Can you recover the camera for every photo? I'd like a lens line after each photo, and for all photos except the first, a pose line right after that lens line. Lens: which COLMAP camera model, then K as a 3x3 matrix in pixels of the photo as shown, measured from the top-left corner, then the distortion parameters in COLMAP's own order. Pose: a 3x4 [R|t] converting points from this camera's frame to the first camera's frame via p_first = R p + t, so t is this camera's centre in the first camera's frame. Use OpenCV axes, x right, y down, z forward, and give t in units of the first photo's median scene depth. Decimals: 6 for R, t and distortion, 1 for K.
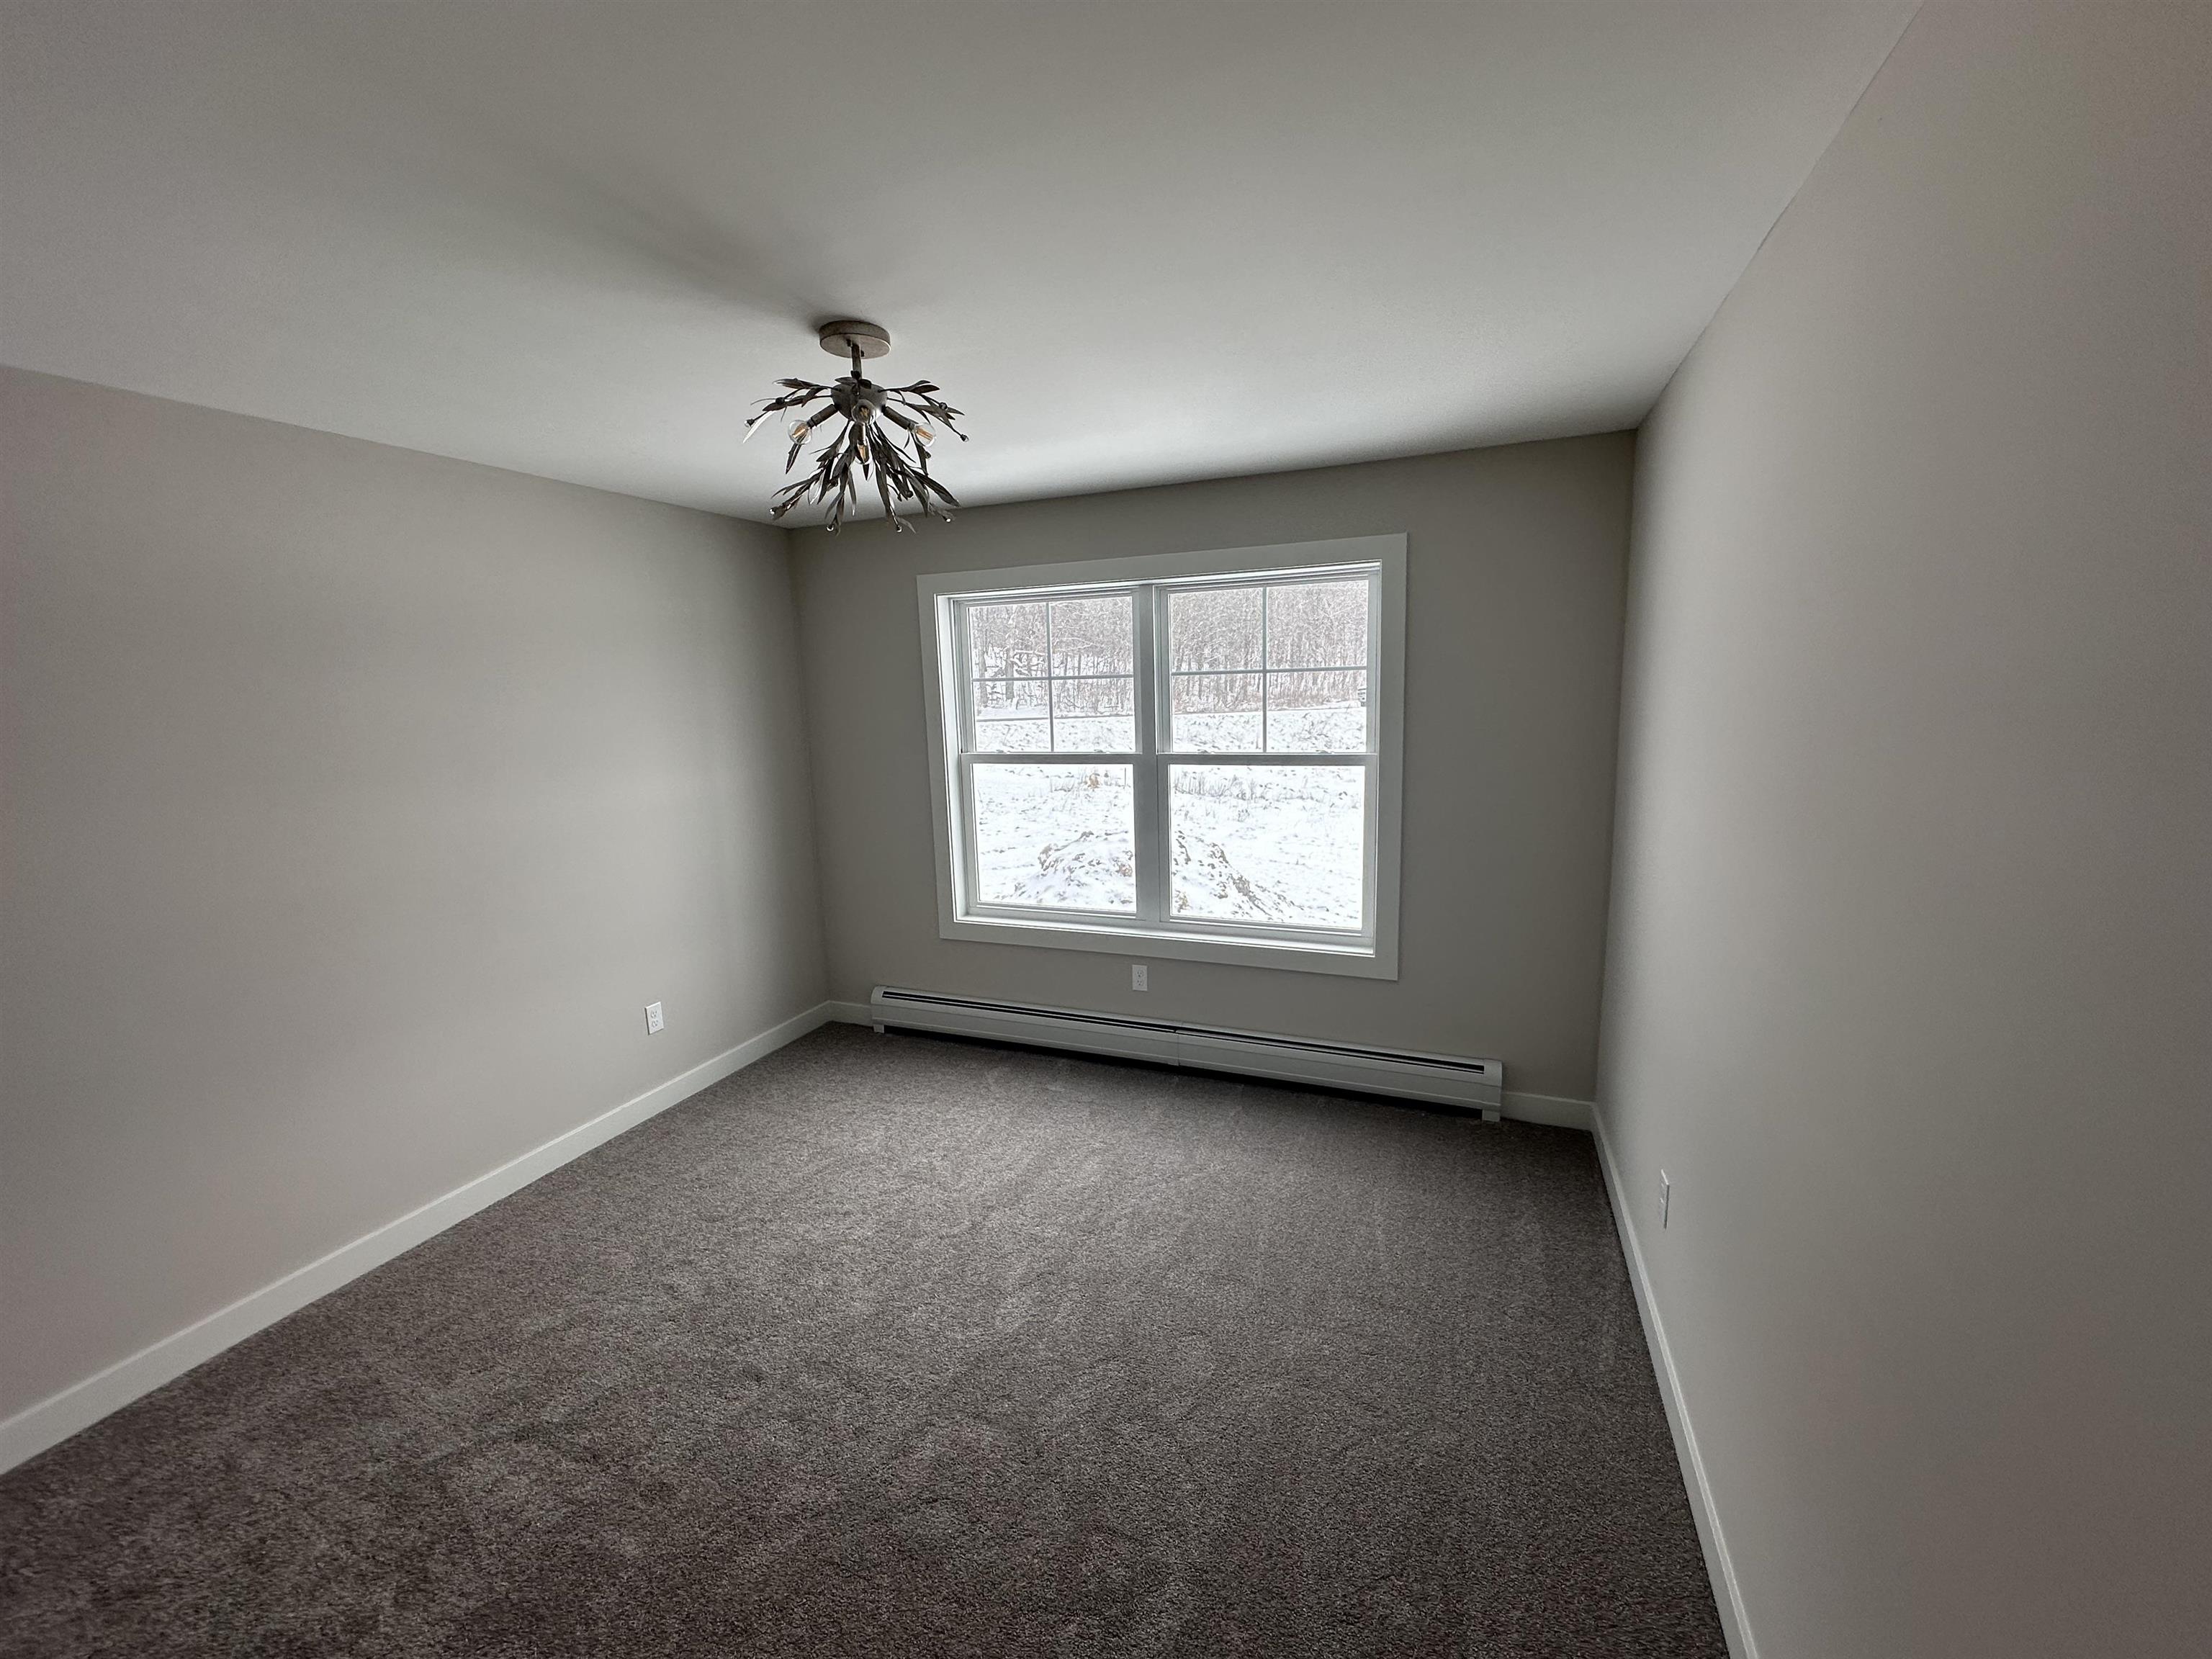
lens RADIAL K [[880.7, 0, 1117.2], [0, 880.7, 819.0], [0, 0, 1]] dist [-0.002290, 0.000593]
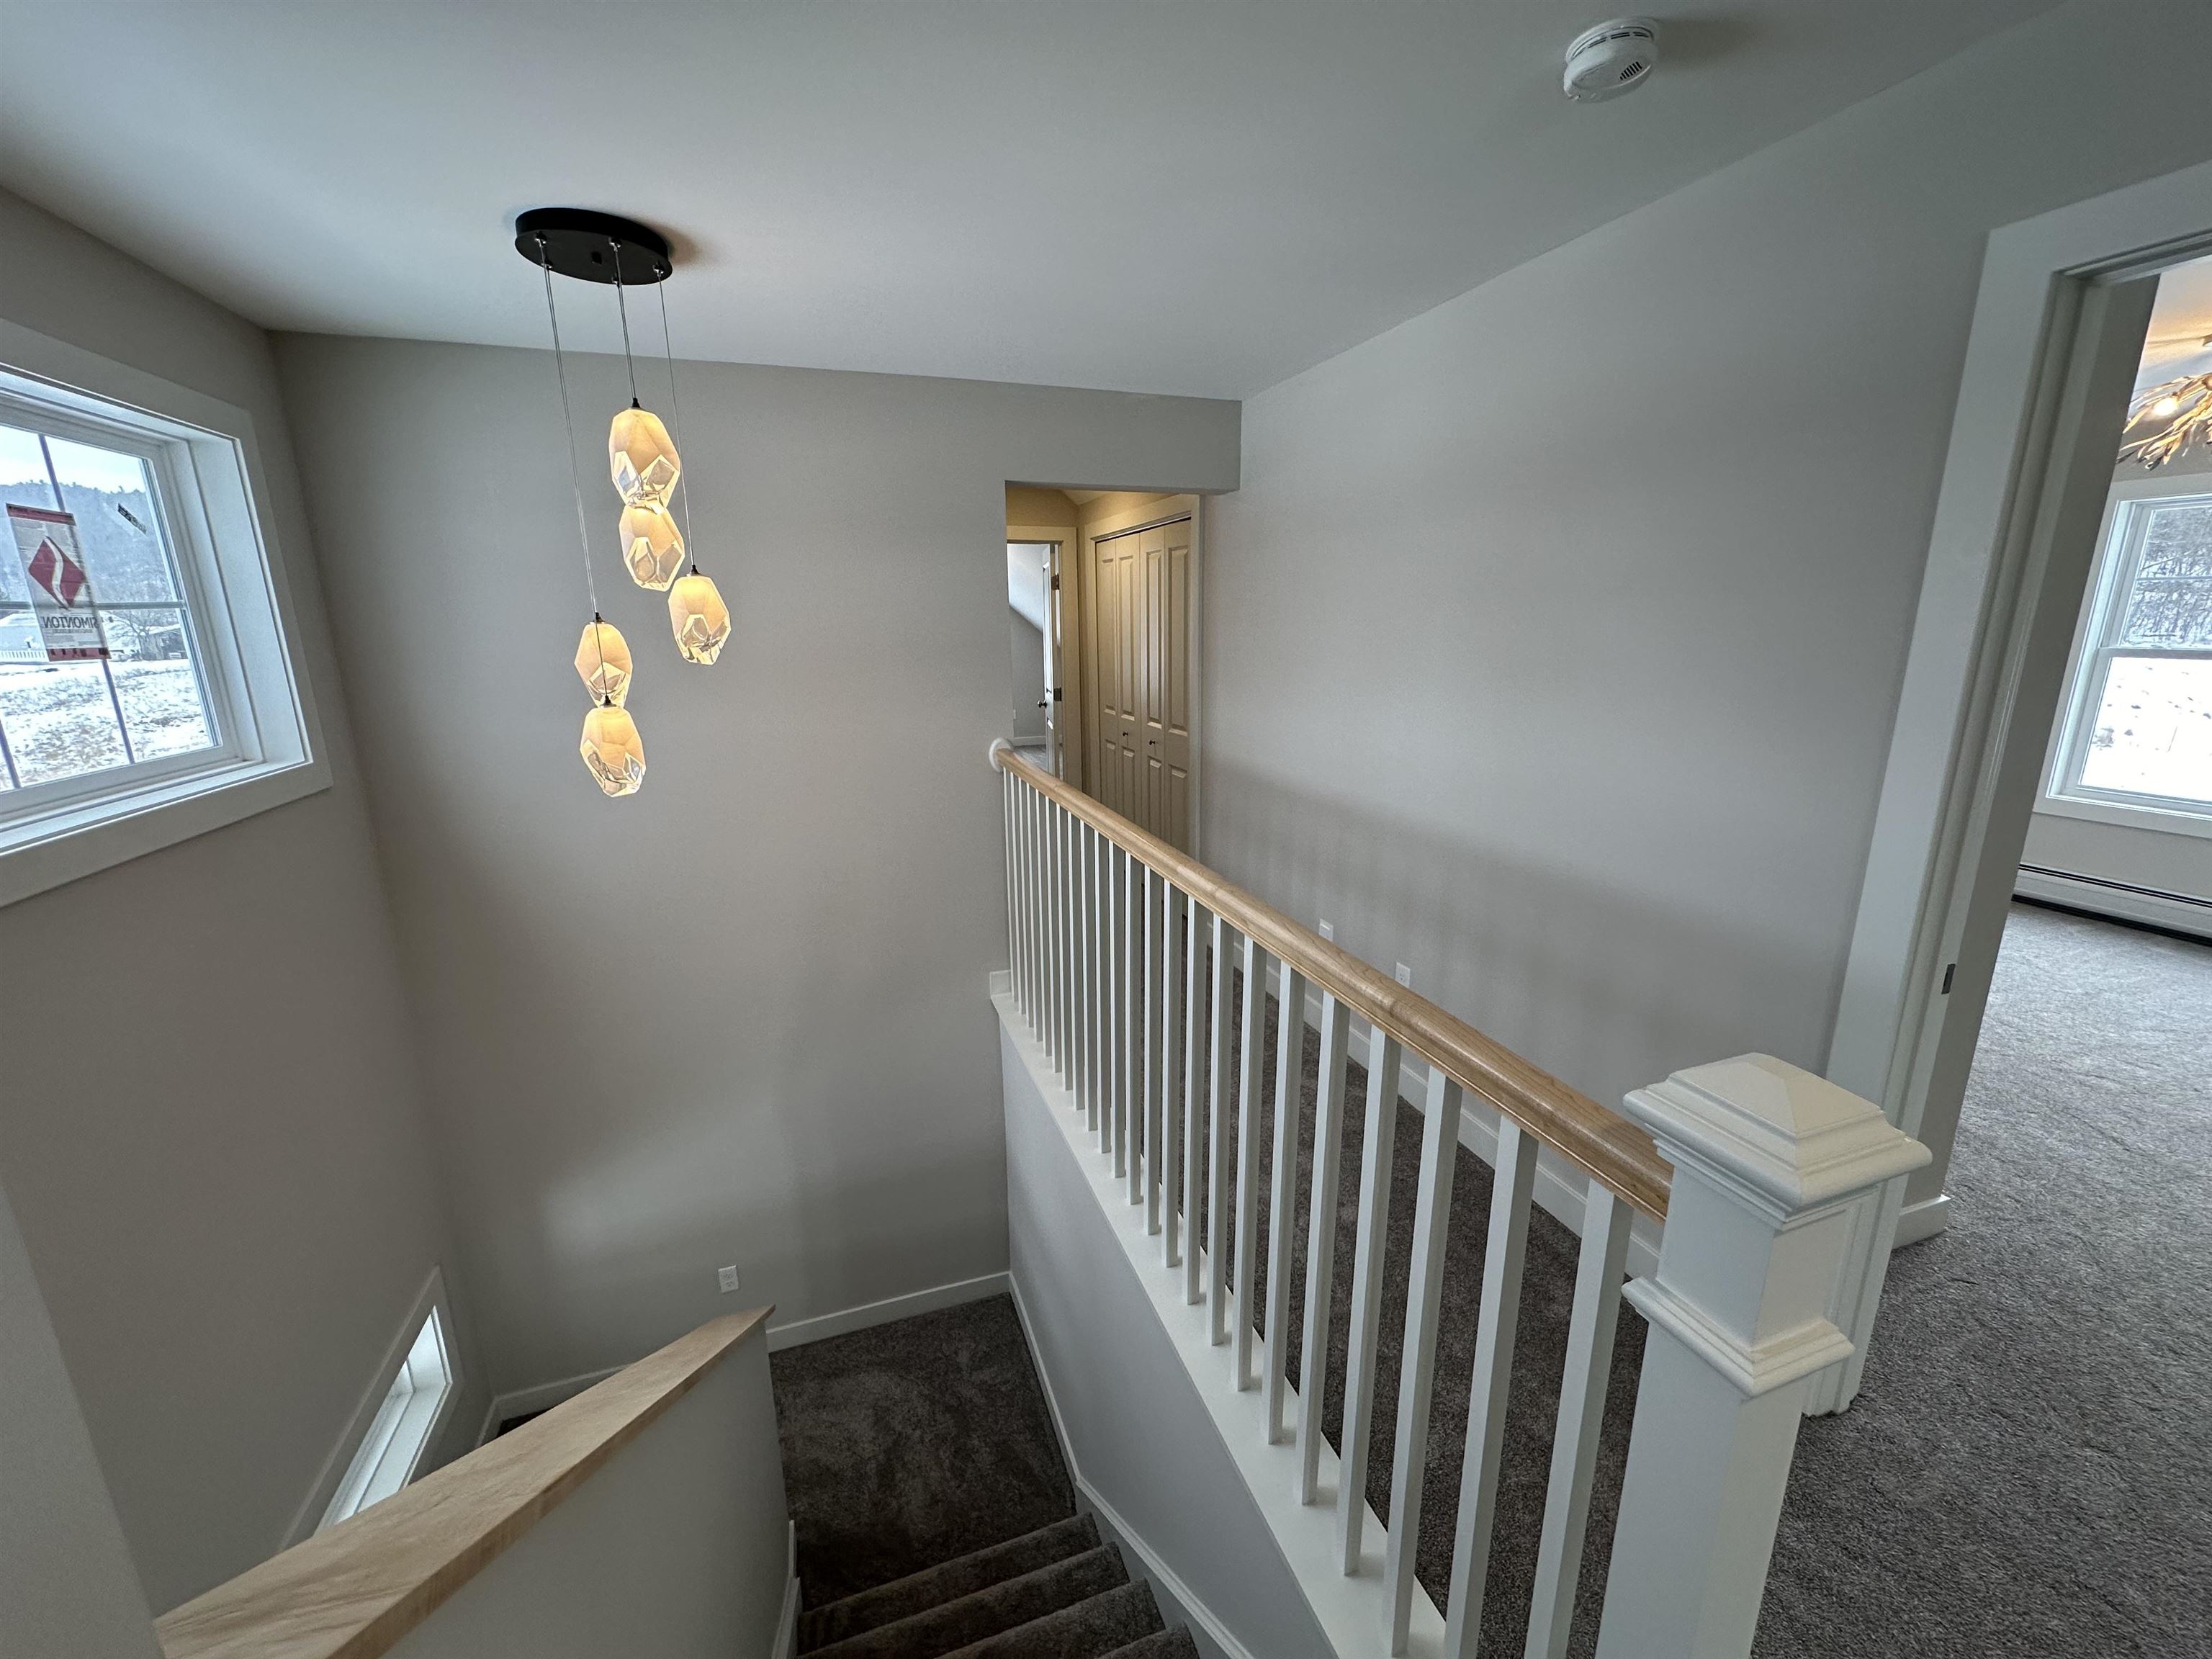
lens RADIAL K [[880.7, 0, 1111.7], [0, 880.7, 820.2], [0, 0, 1]] dist [-0.002290, 0.000593]
pose [[0.657064, 0.200750, -0.726612, -0.146542], [-0.133260, 0.979641, 0.150153, 0.136424], [0.741962, -0.001832, 0.670439, -0.647892]]
